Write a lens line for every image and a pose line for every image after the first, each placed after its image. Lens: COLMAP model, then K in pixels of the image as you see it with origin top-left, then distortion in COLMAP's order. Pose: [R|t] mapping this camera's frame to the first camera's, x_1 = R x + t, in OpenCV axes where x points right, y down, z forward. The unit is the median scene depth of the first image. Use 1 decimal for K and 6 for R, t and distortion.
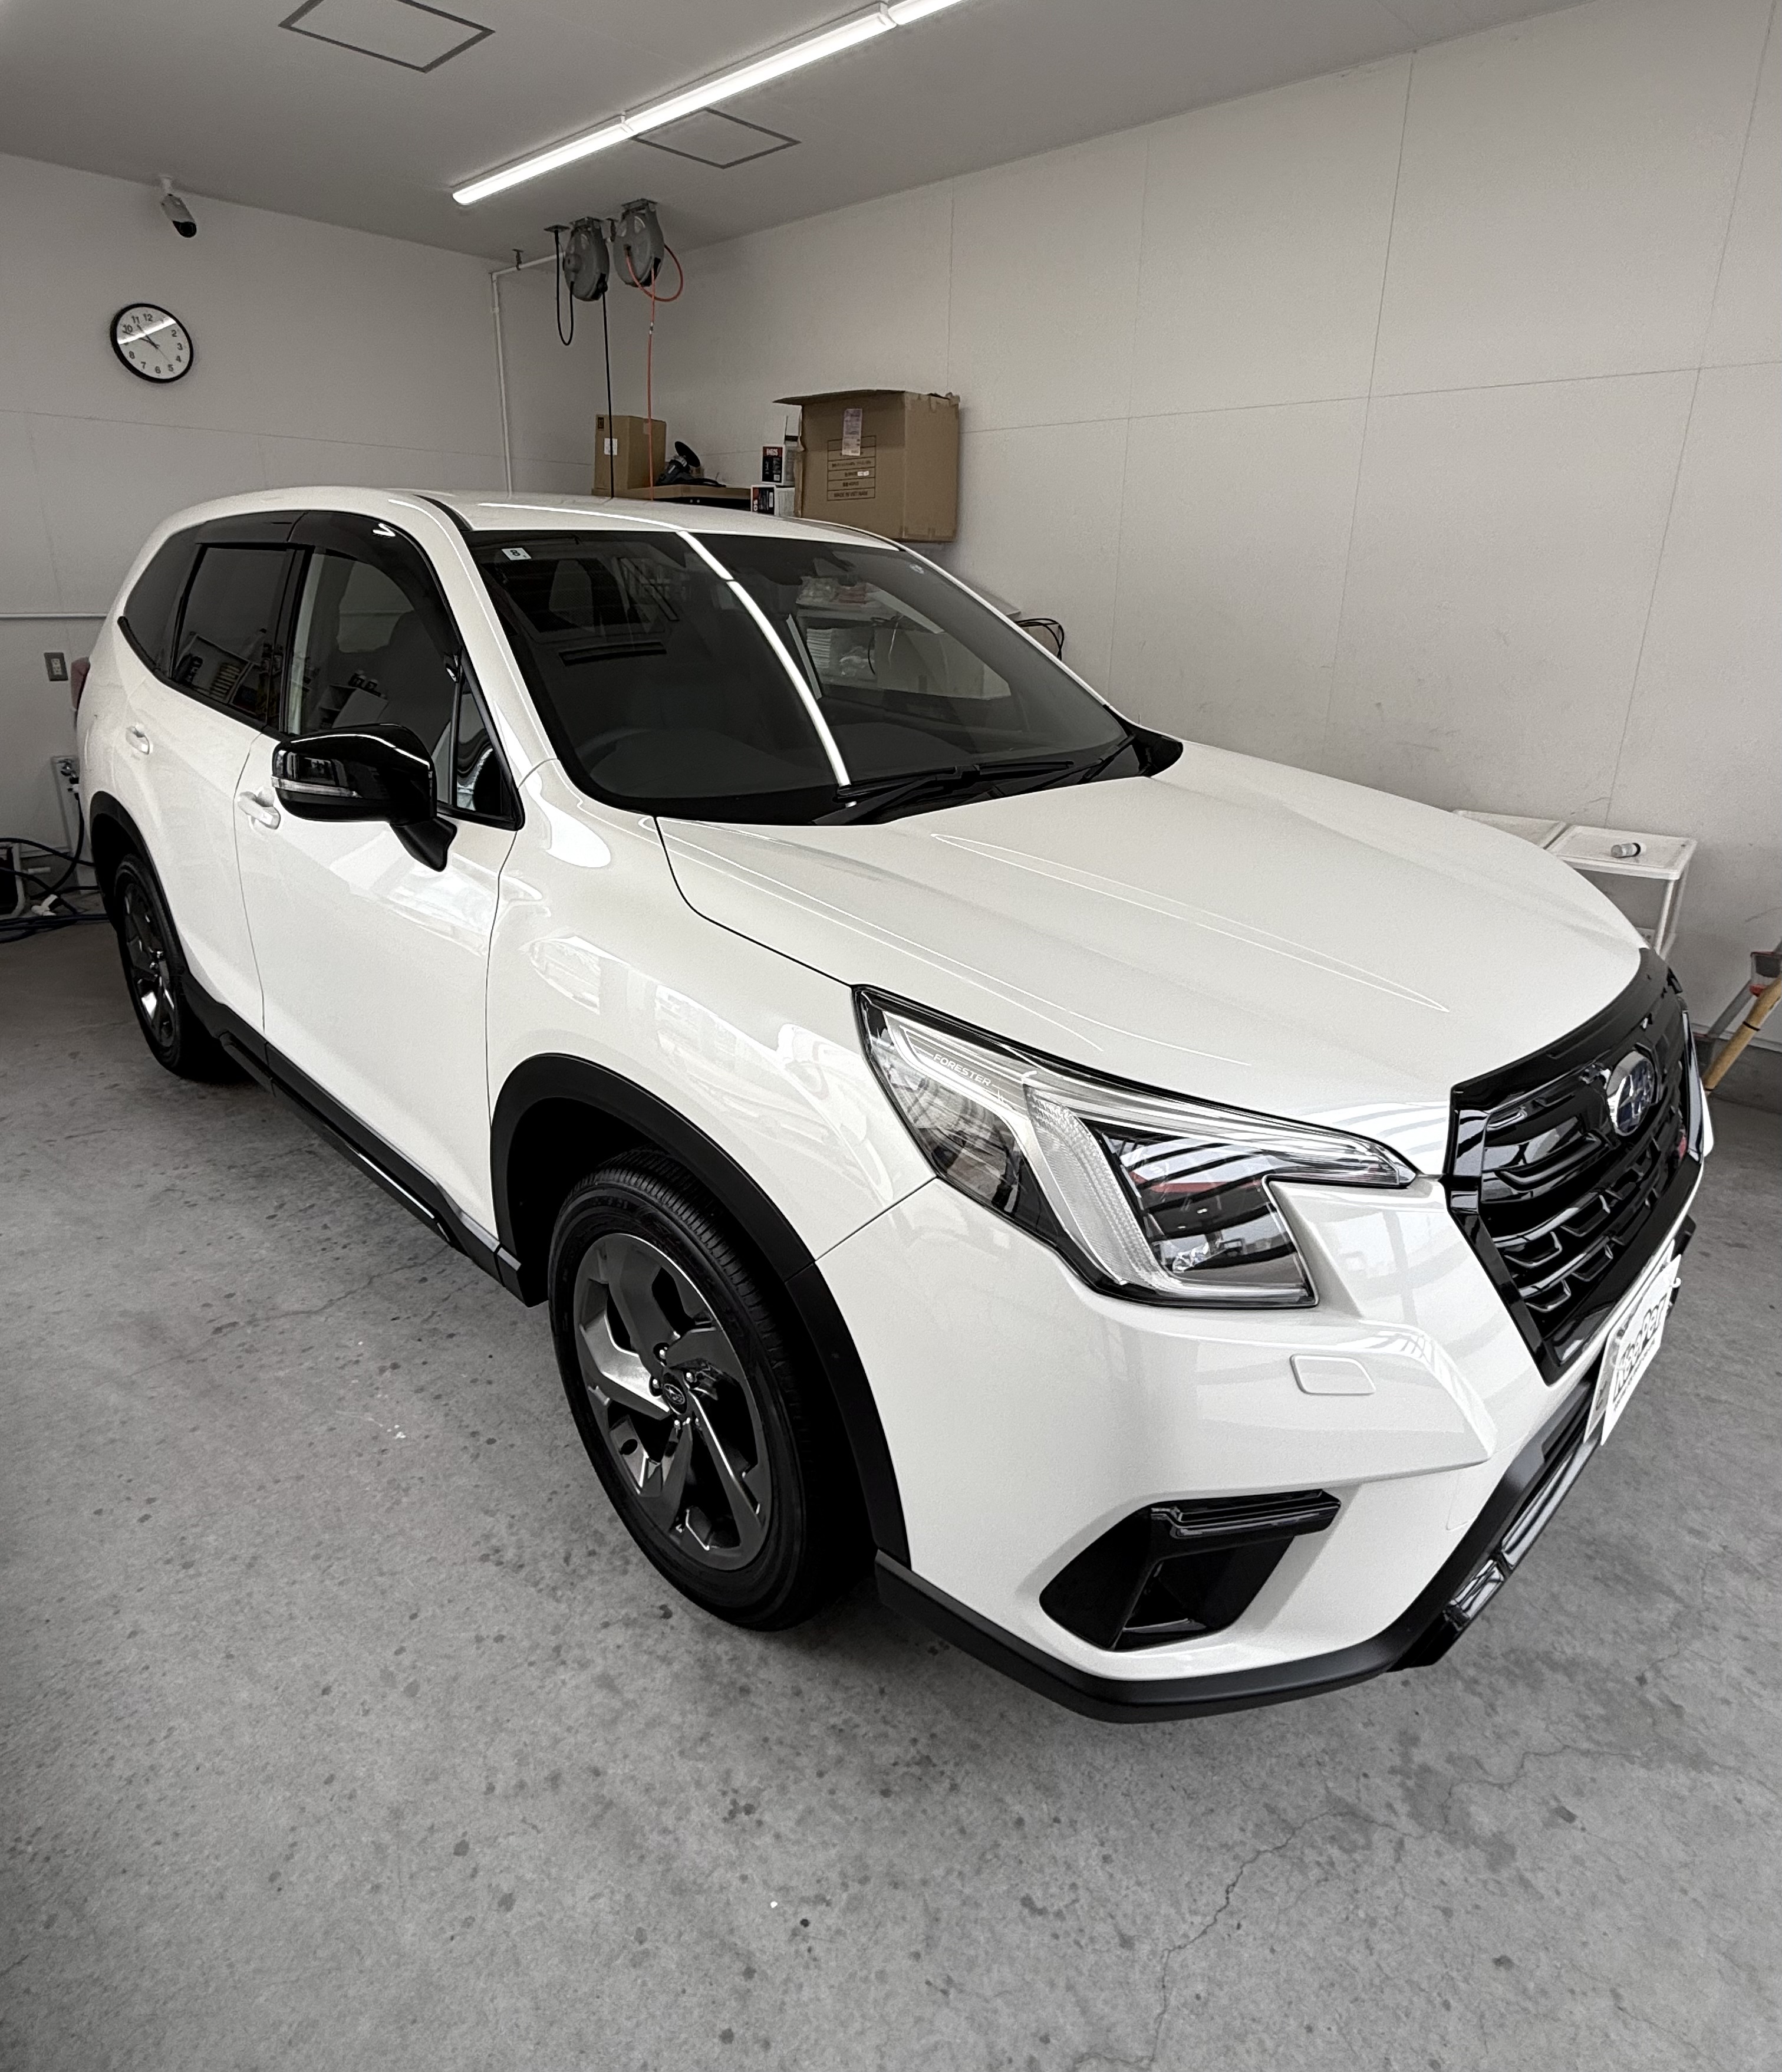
lens RADIAL K [[1188.9, 0, 883.6], [0, 1188.9, 945.7], [0, 0, 1]] dist [0.001937, -0.001584]
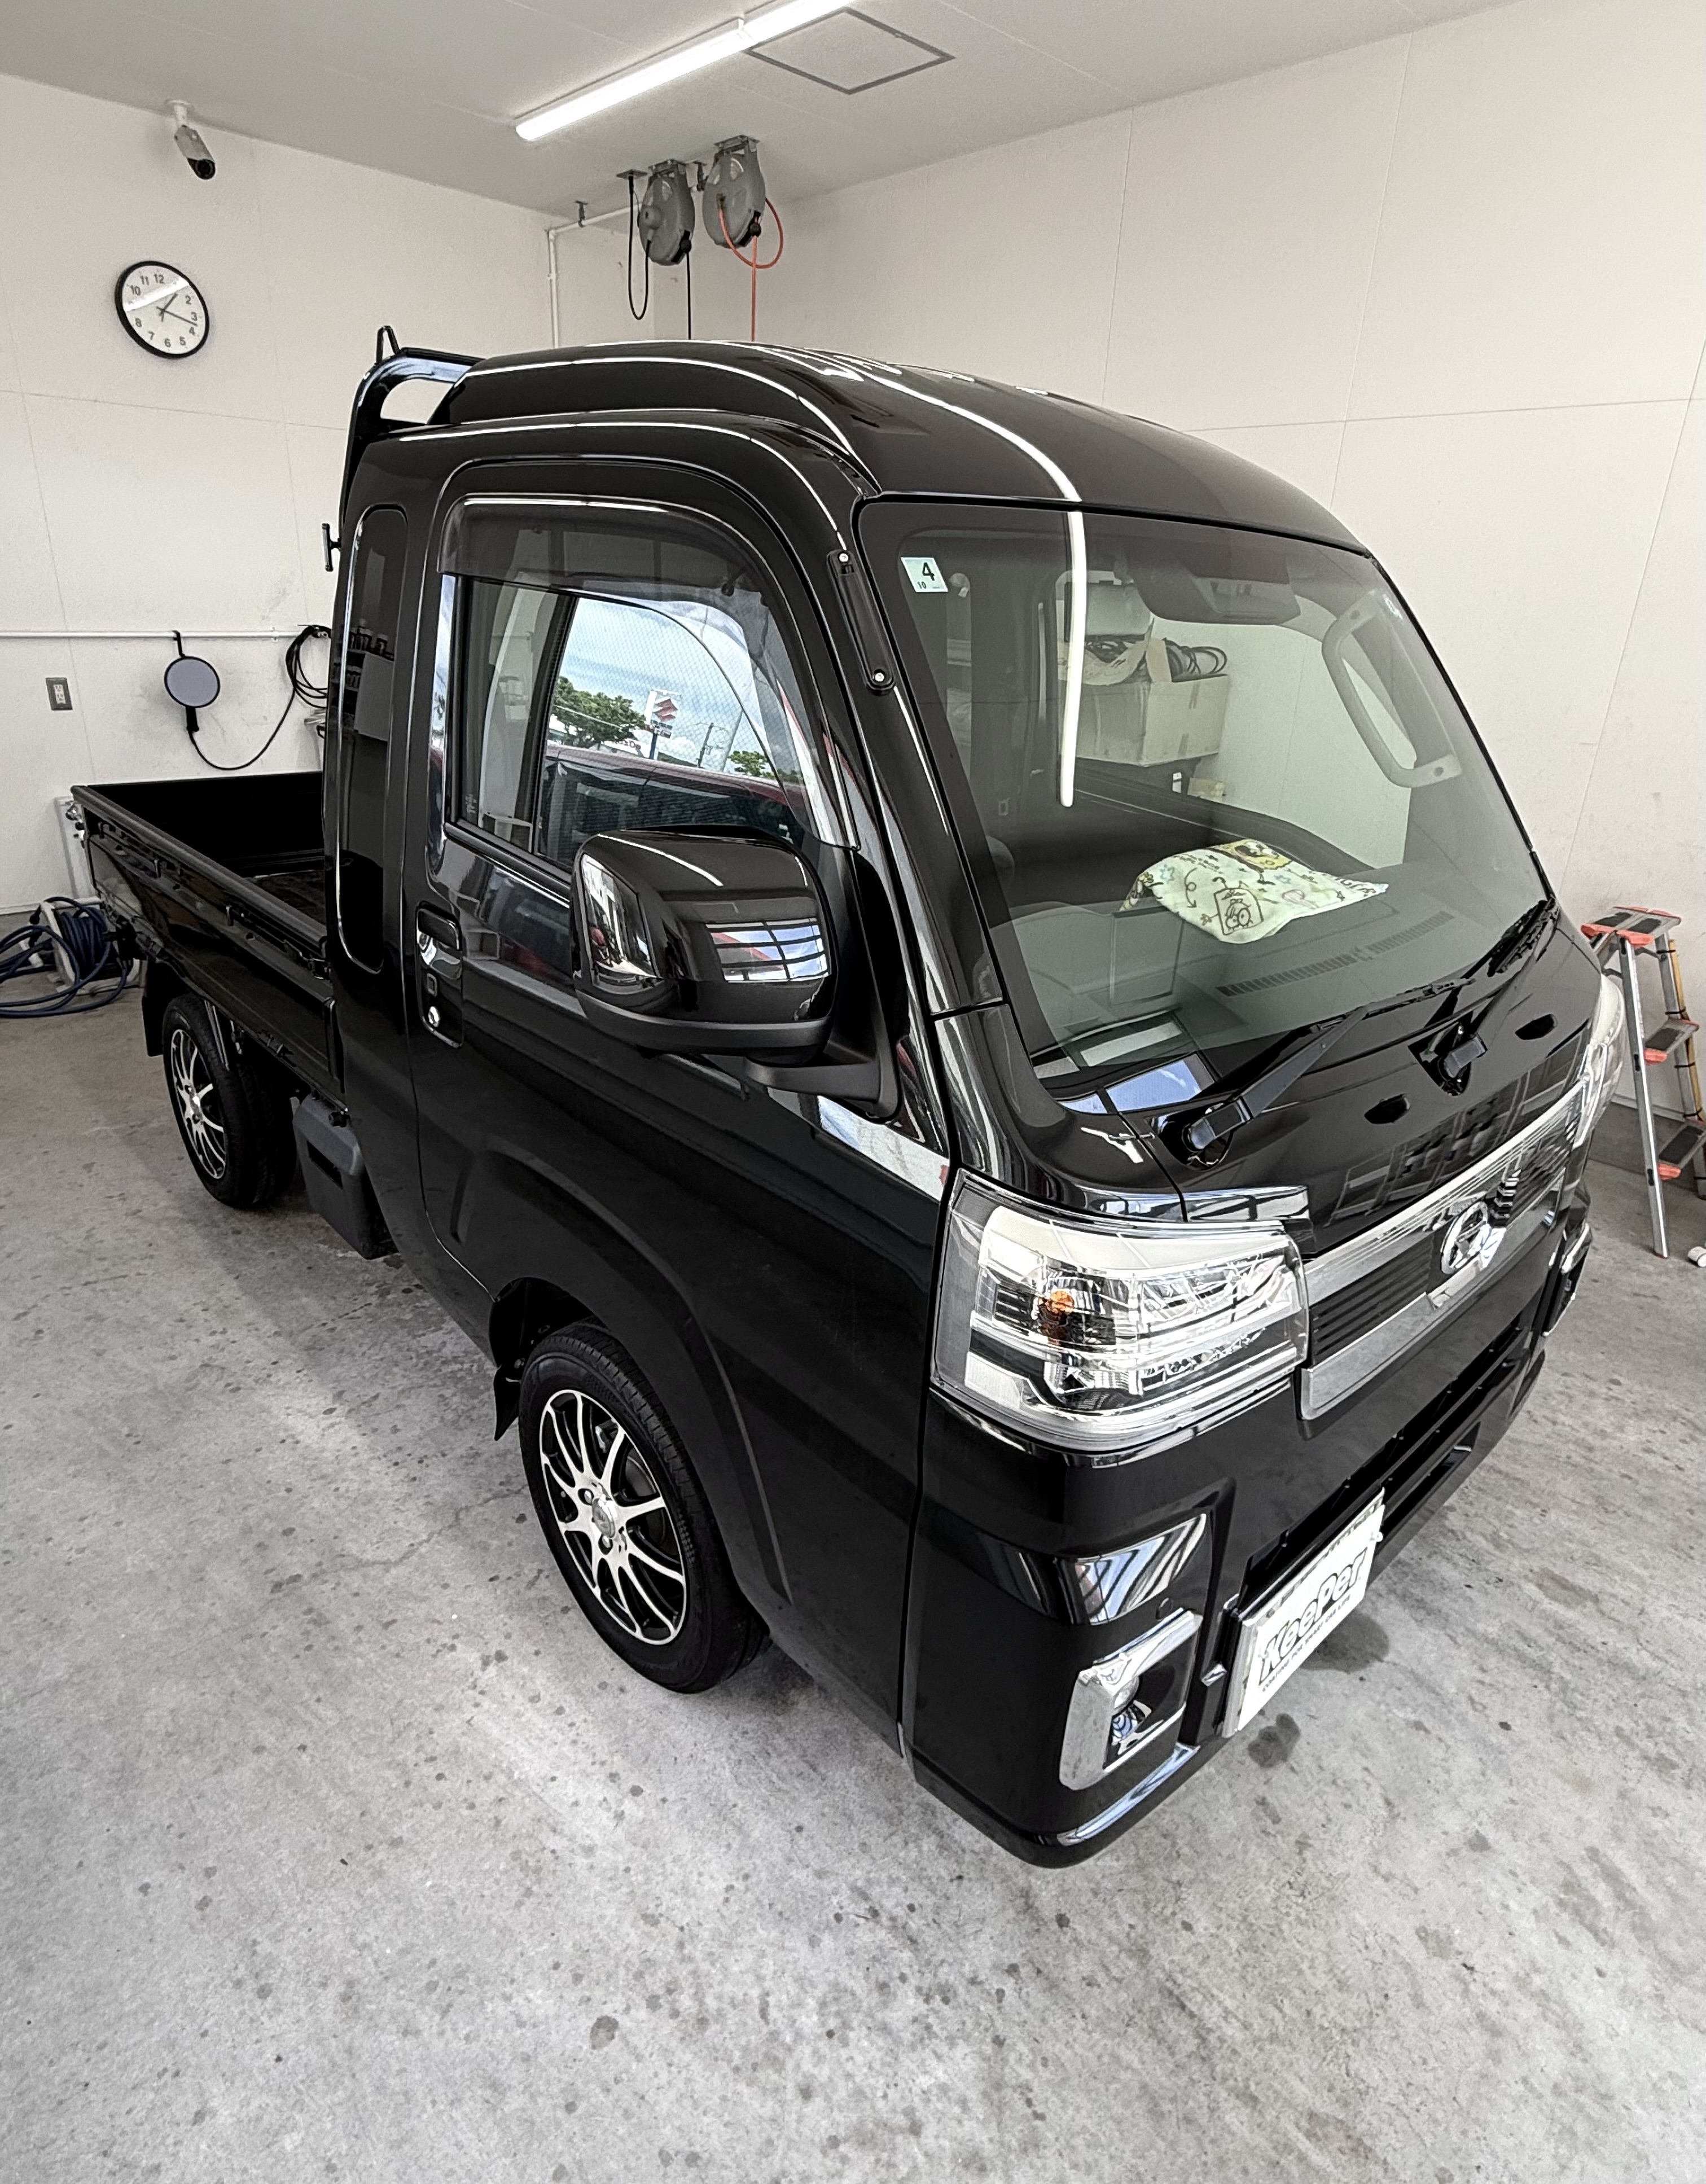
lens RADIAL K [[1192.1, 0, 808.5], [0, 1192.1, 1063.6], [0, 0, 1]] dist [0.005958, -0.004155]
pose [[0.998230, 0.040655, -0.043409, -0.253413], [-0.037073, 0.996076, 0.080360, -0.145874], [0.046505, -0.078608, 0.995820, 0.338581]]
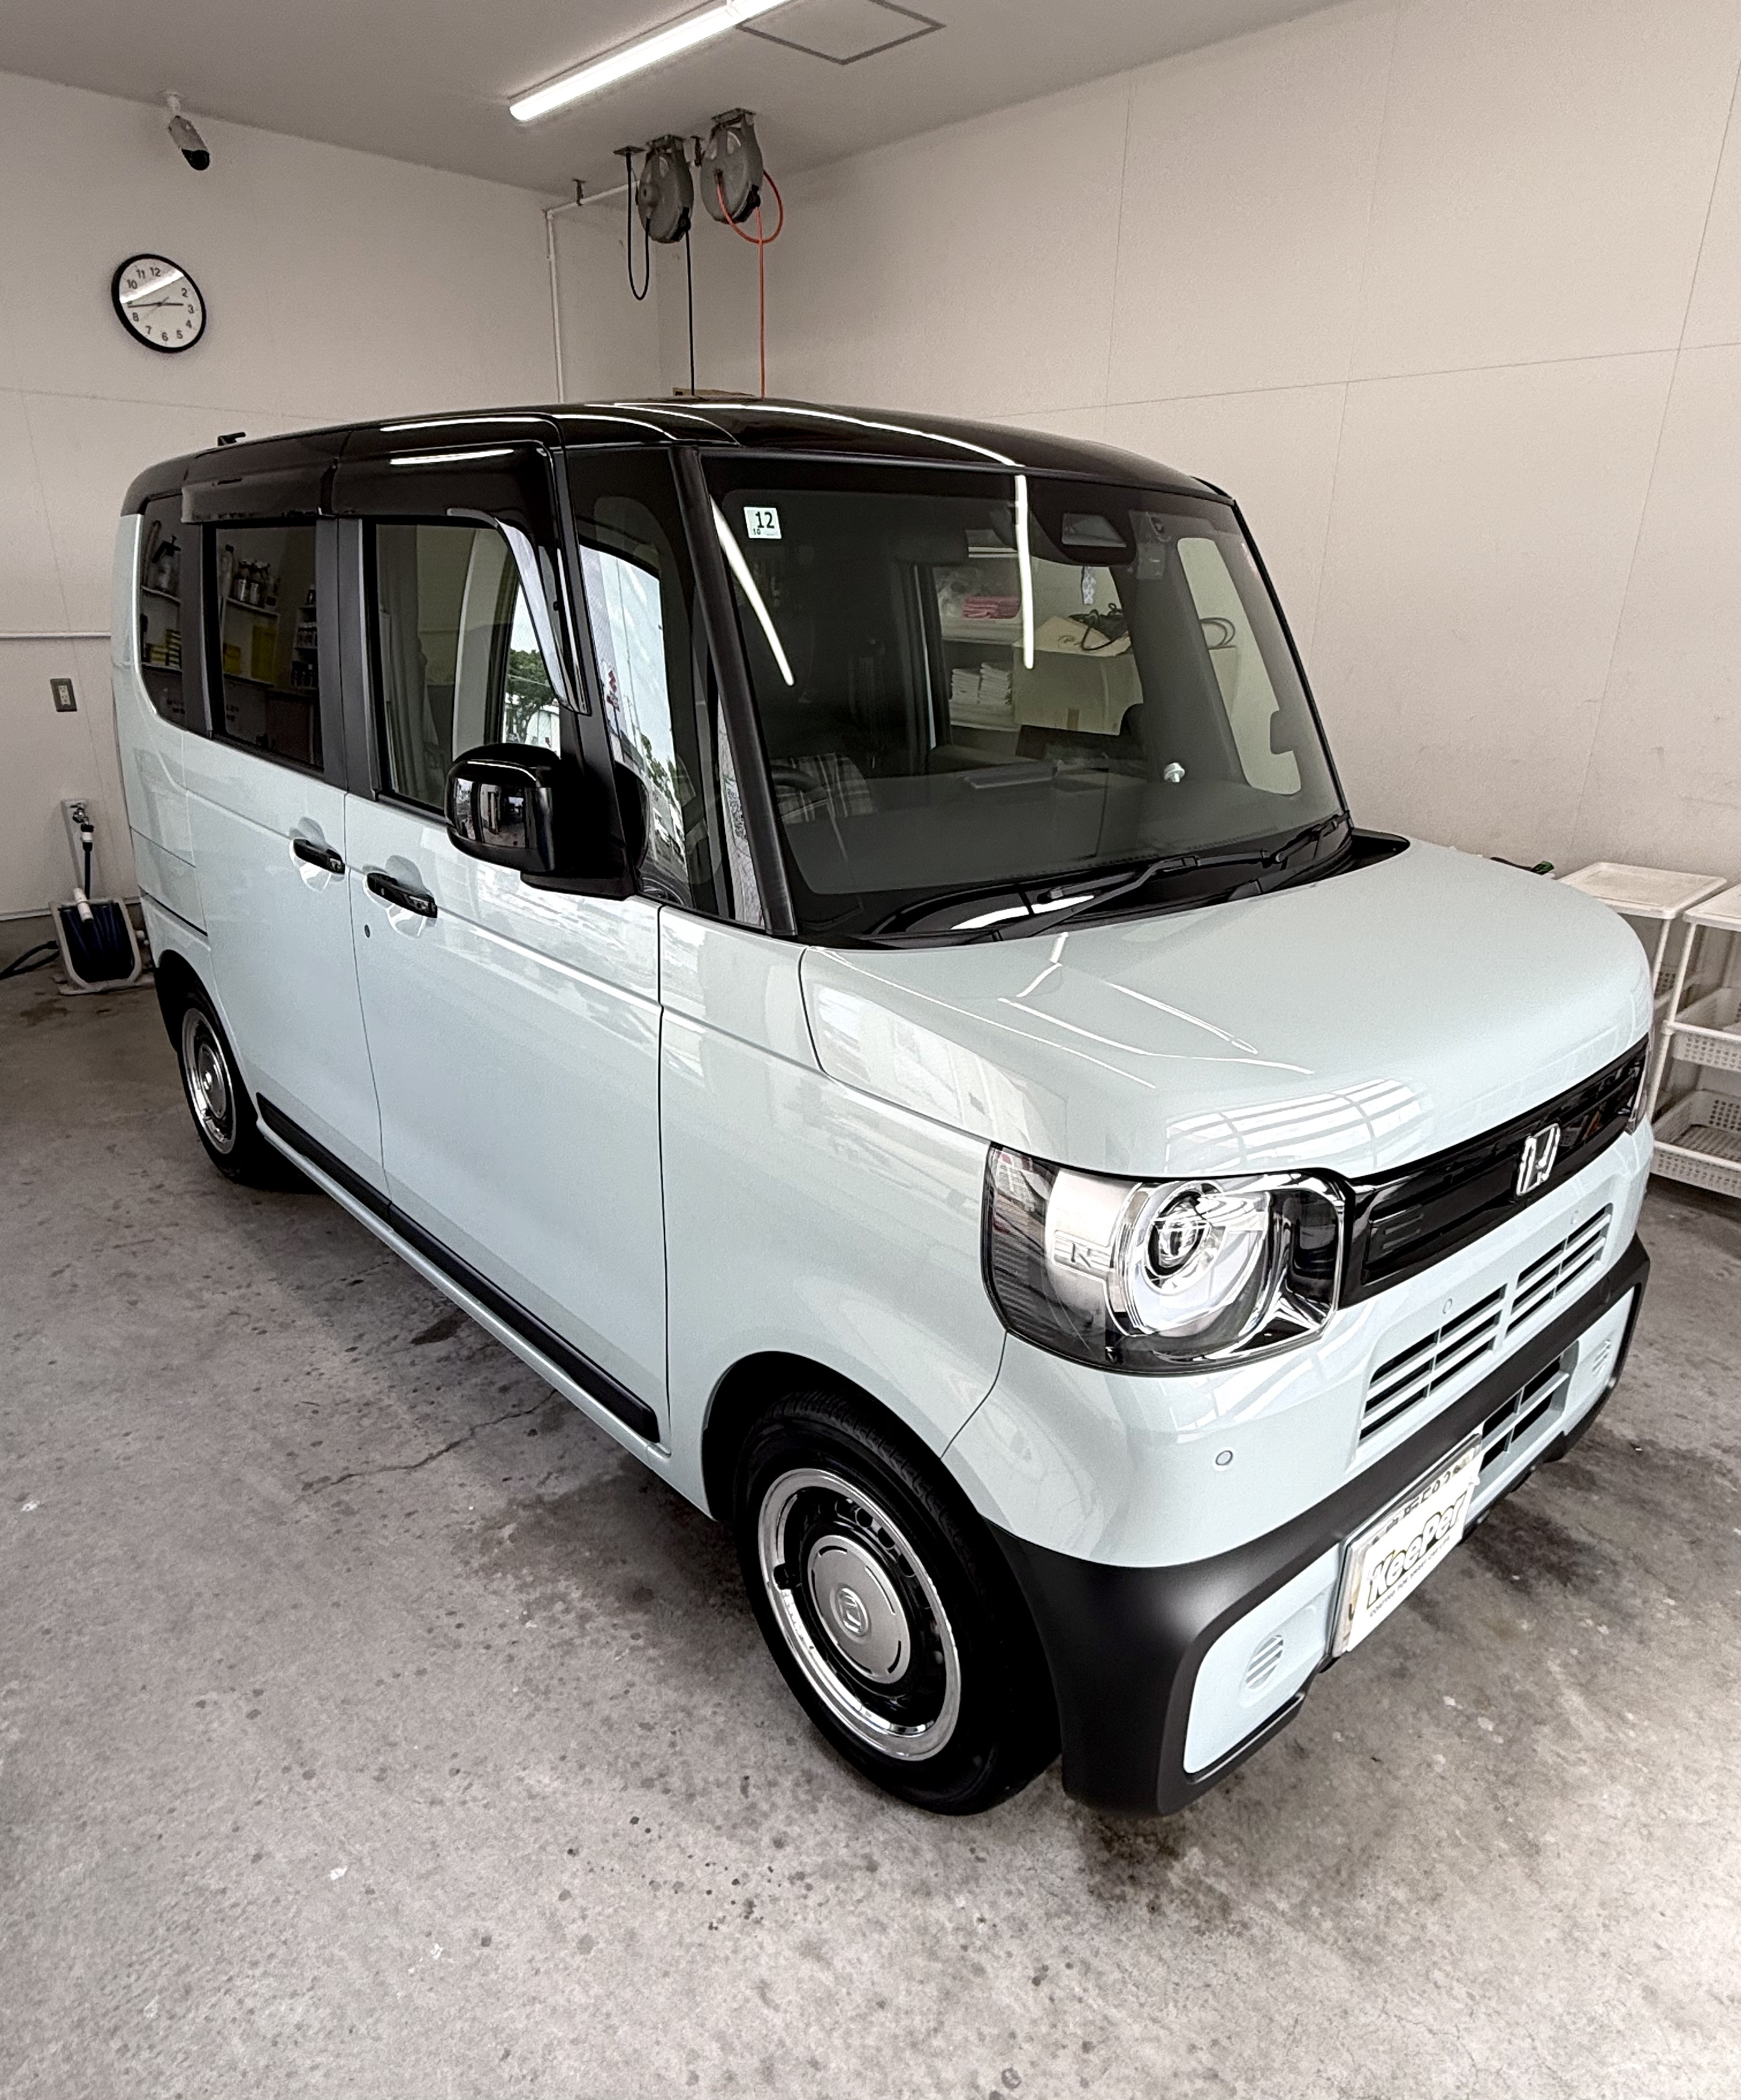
lens RADIAL K [[1319.6, 0, 839.2], [0, 1319.6, 1130.2], [0, 0, 1]] dist [0.001117, -0.000796]
pose [[0.997864, 0.023251, -0.061052, -0.168246], [-0.017778, 0.995899, 0.088712, -0.037304], [0.062864, -0.087437, 0.994185, 0.126018]]
